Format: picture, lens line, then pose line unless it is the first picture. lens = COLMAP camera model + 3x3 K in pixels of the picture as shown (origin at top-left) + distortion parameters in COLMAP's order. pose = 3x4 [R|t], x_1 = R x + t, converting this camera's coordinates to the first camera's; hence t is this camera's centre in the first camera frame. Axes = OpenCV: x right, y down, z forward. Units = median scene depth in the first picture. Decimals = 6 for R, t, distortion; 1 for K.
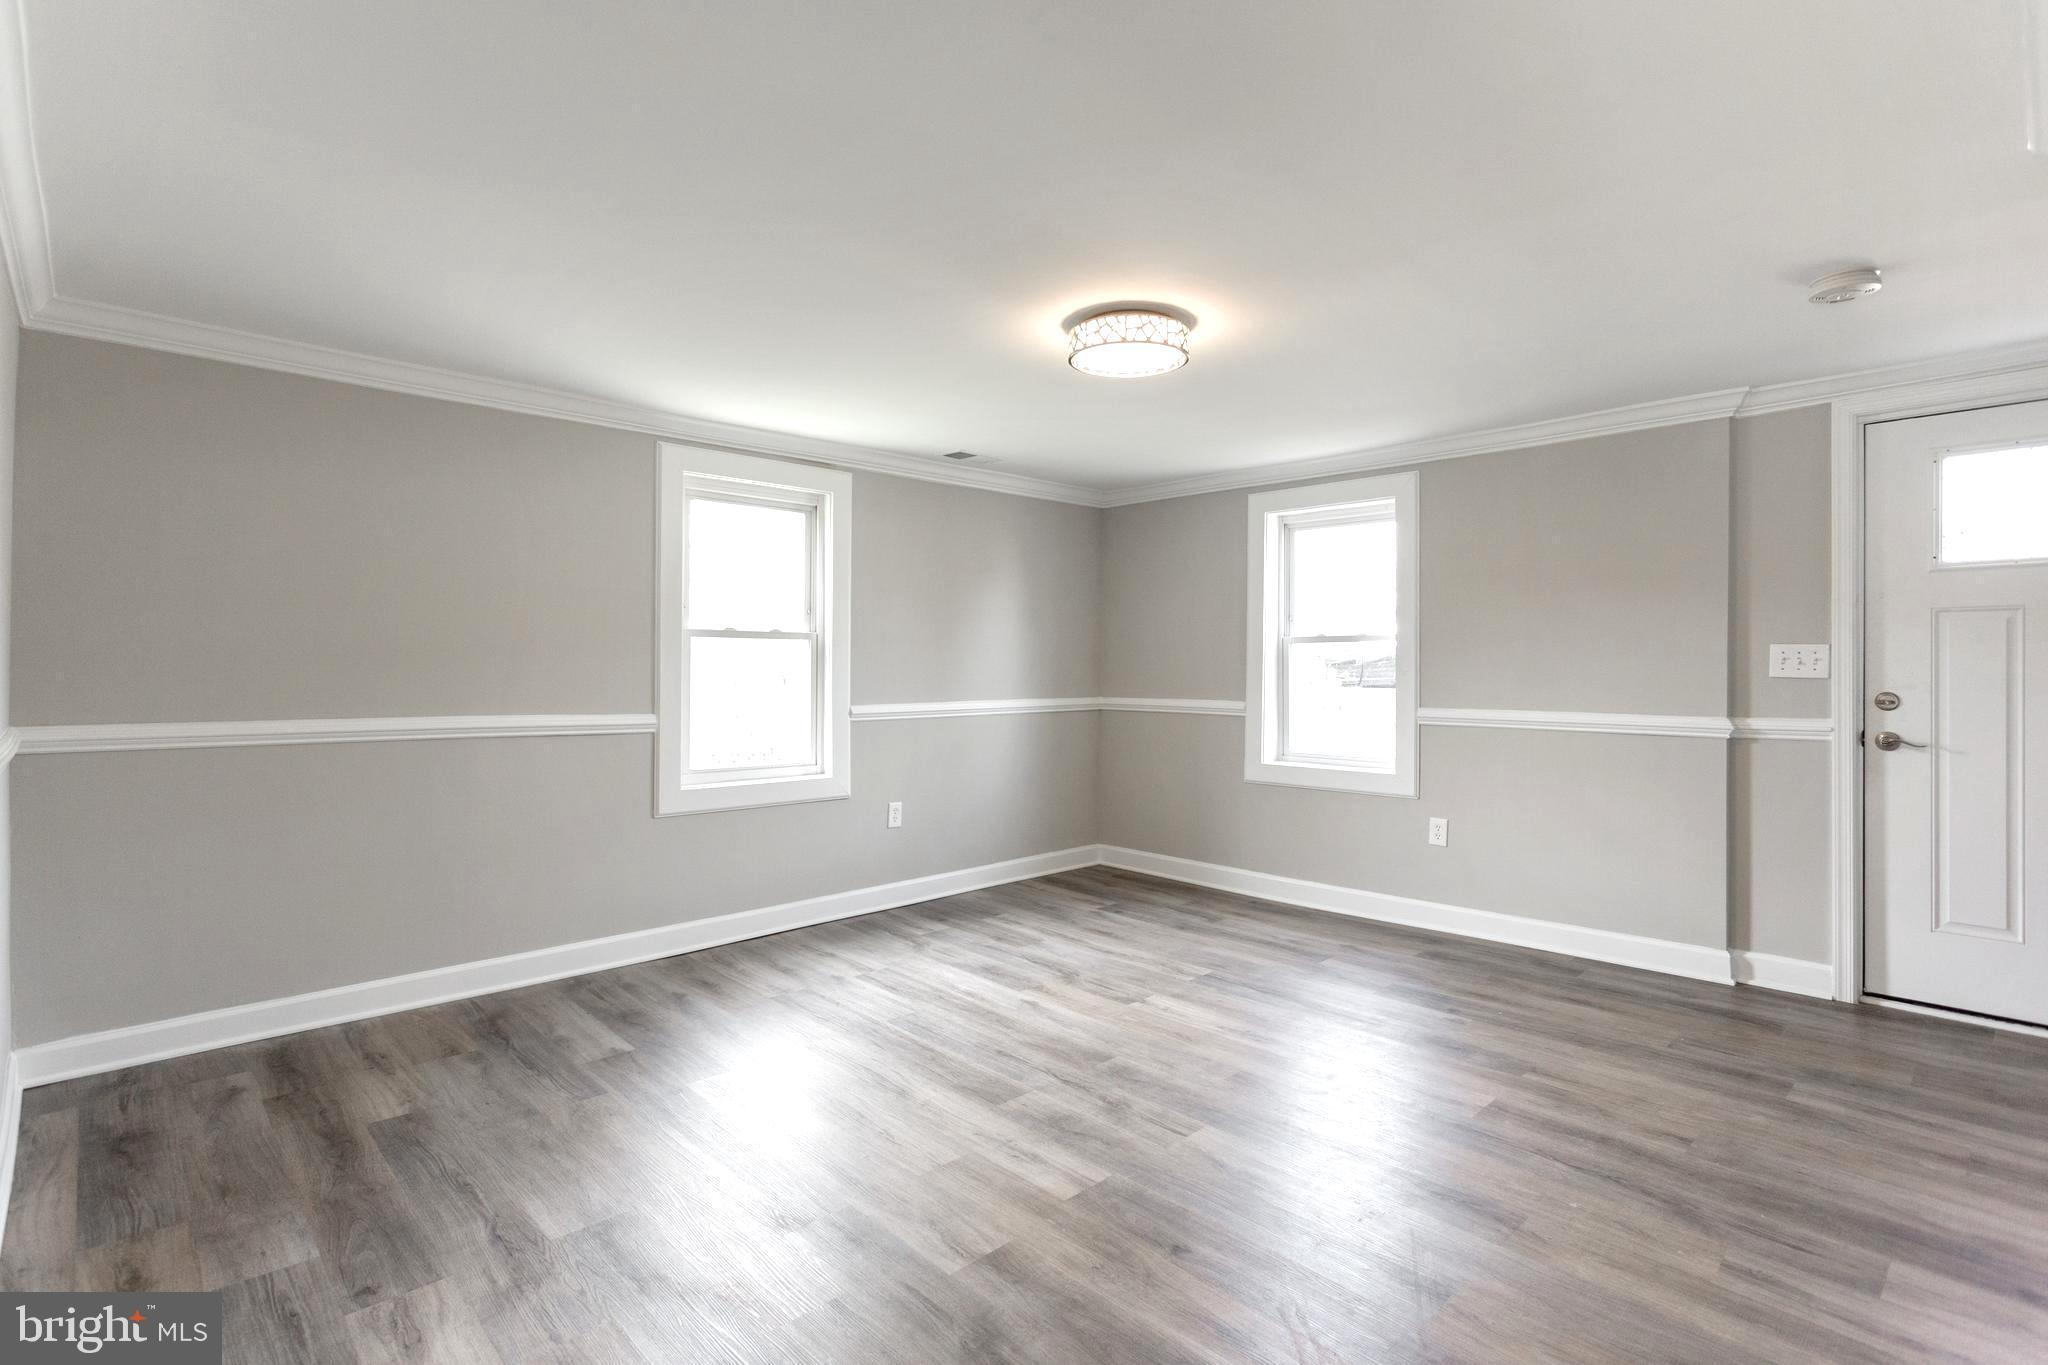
lens RADIAL K [[975.4, 0, 1030.8], [0, 975.4, 664.8], [0, 0, 1]] dist [-0.000060, 0.001134]
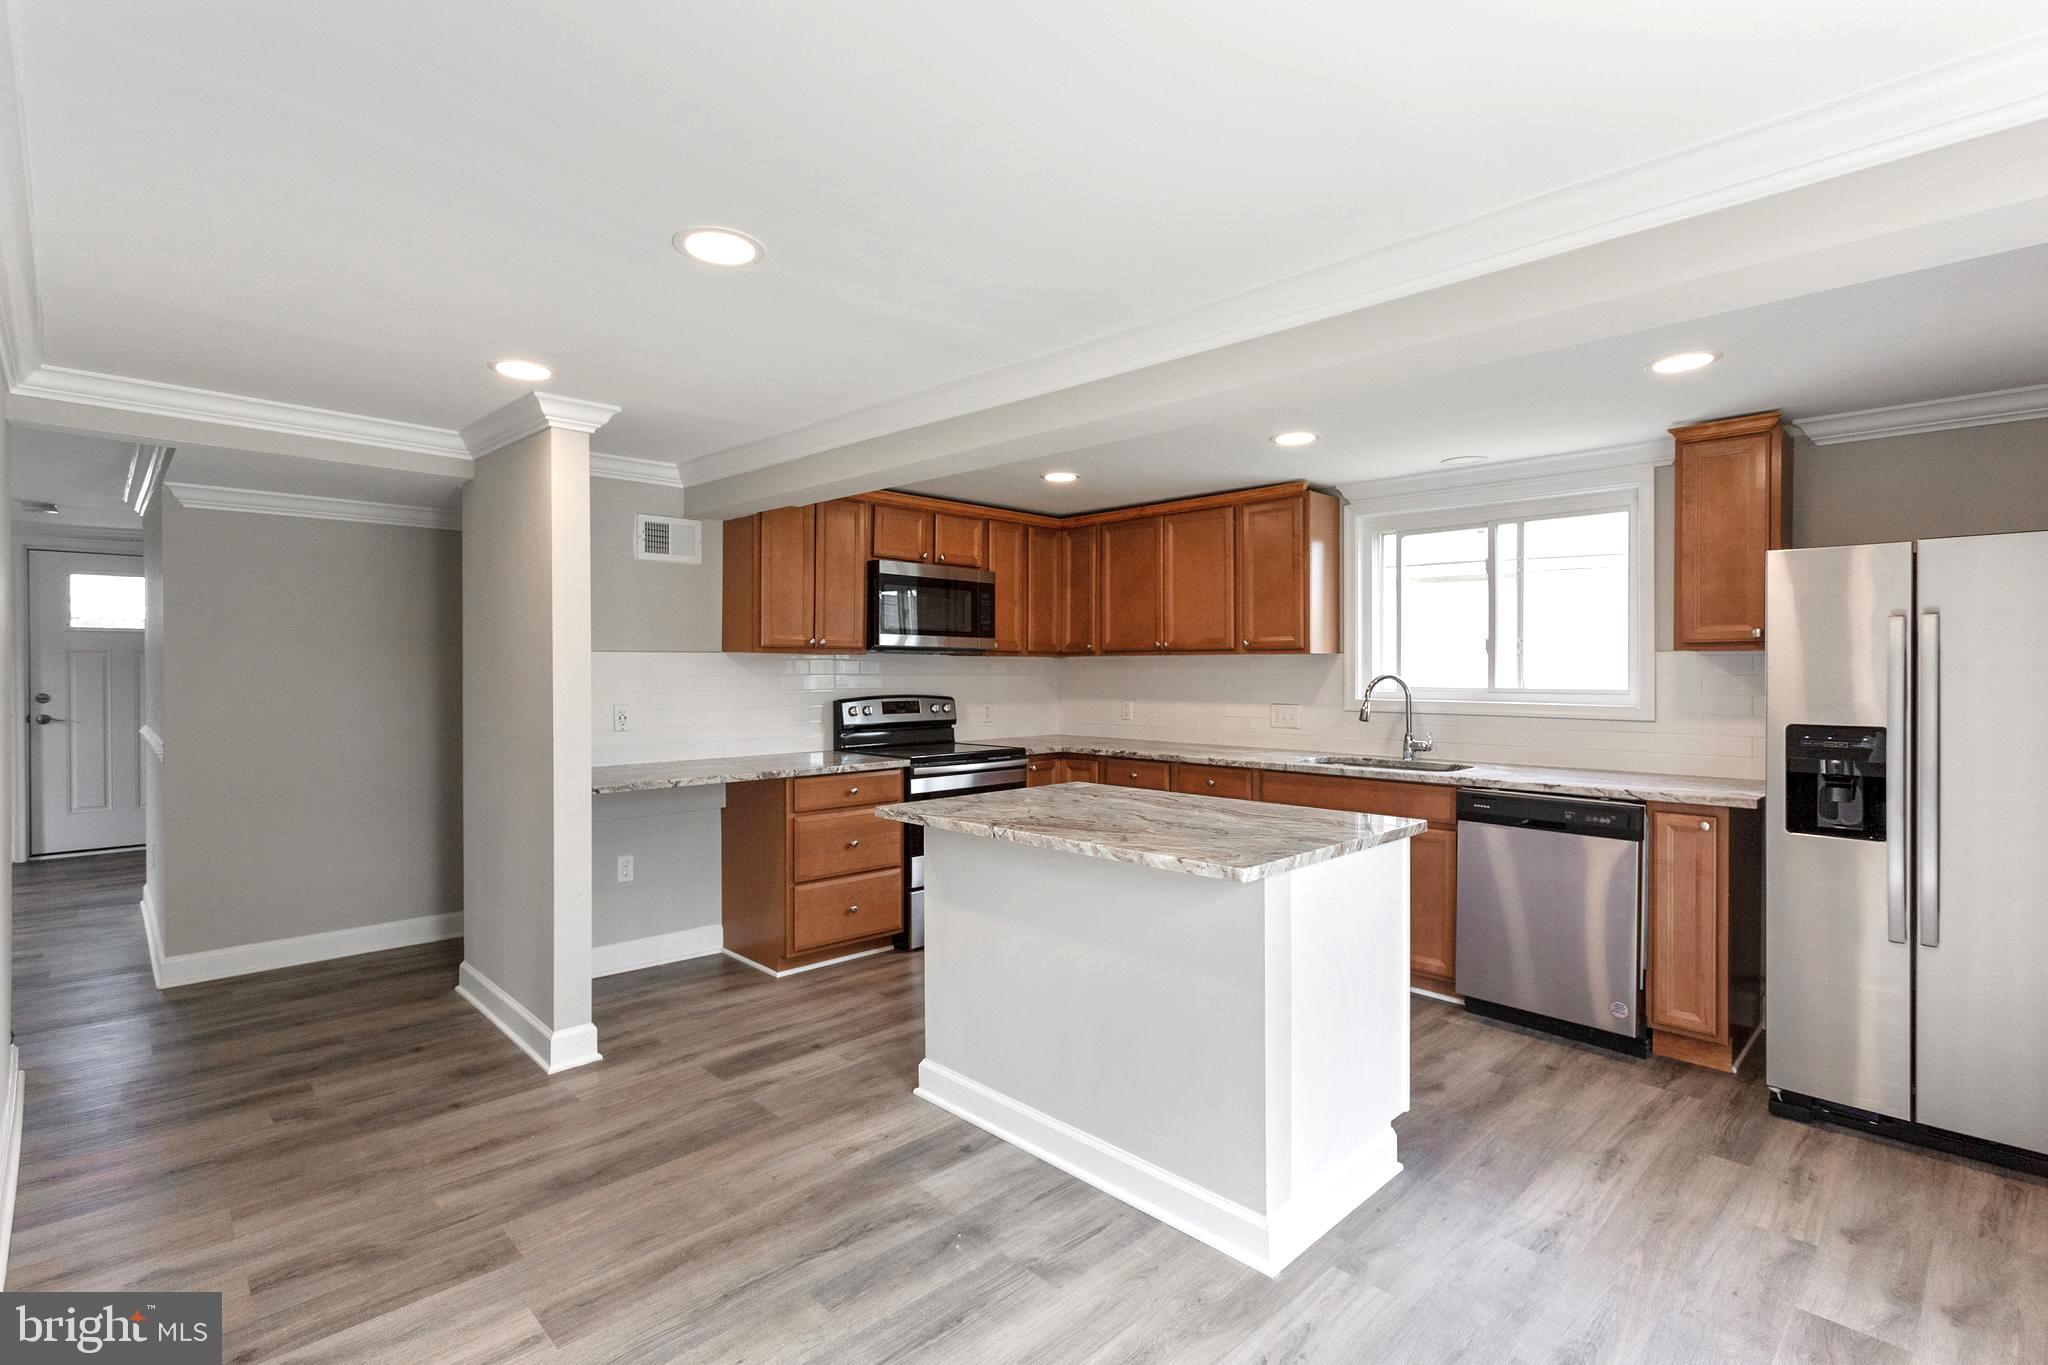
lens RADIAL K [[975.4, 0, 1027.7], [0, 975.4, 678.7], [0, 0, 1]] dist [-0.000060, 0.001134]
pose [[-0.004794, -0.011437, 0.999923, -0.702107], [0.000764, 0.999934, 0.011440, -0.014595], [-0.999988, 0.000818, -0.004784, -0.618367]]
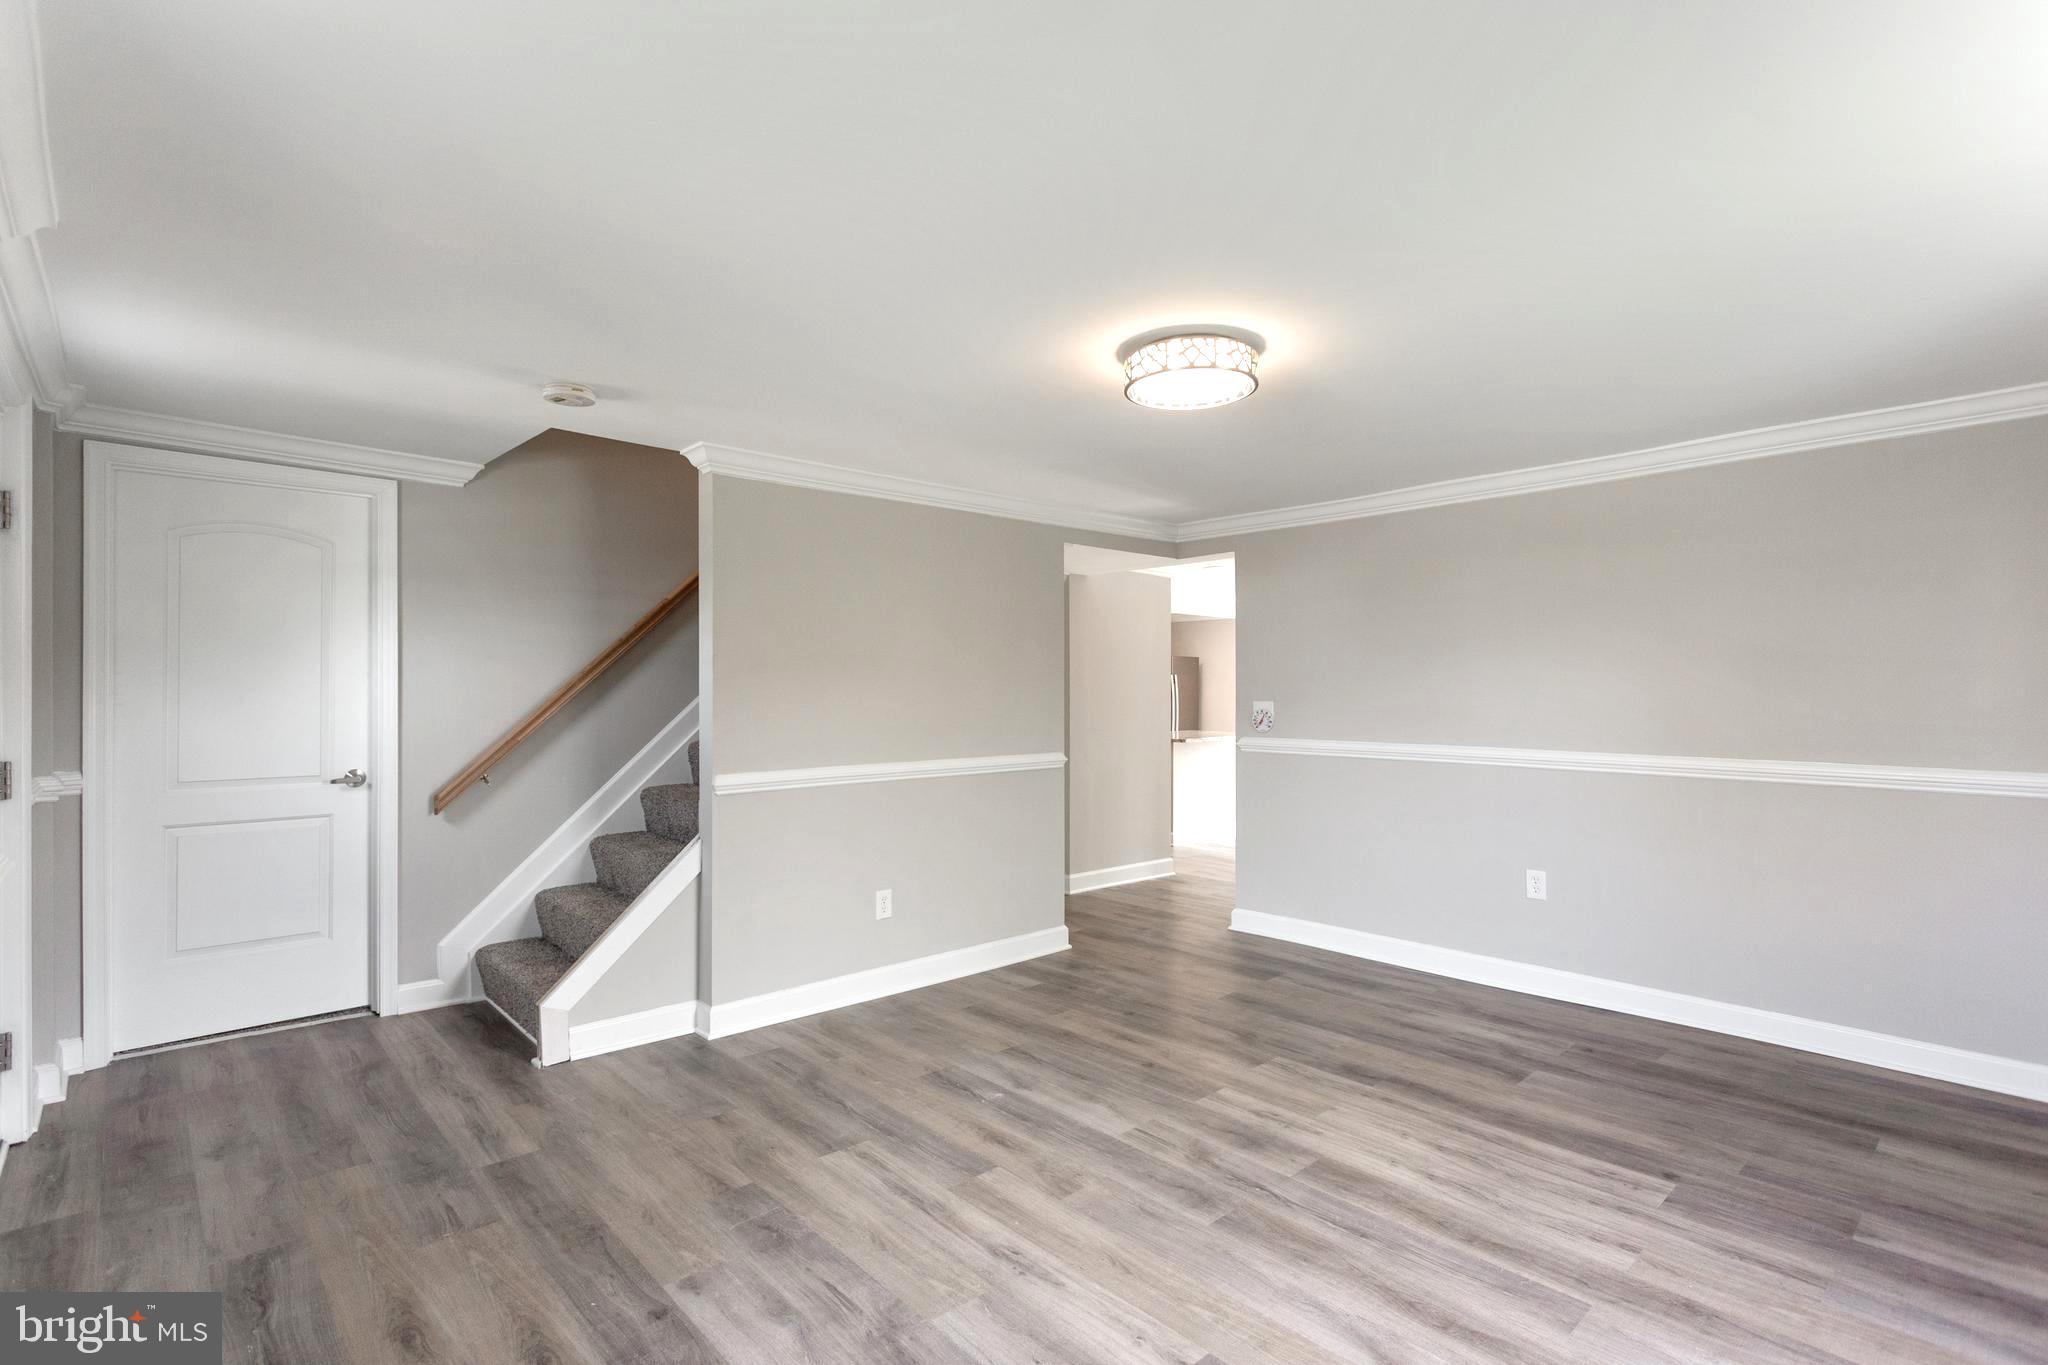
lens RADIAL K [[975.4, 0, 1030.0], [0, 975.4, 646.0], [0, 0, 1]] dist [-0.000060, 0.001134]
pose [[-0.999908, 0.000386, 0.013560, 0.197691], [-0.000146, 0.999232, -0.039181, -0.031120], [-0.013564, -0.039179, -0.999140, 1.608261]]
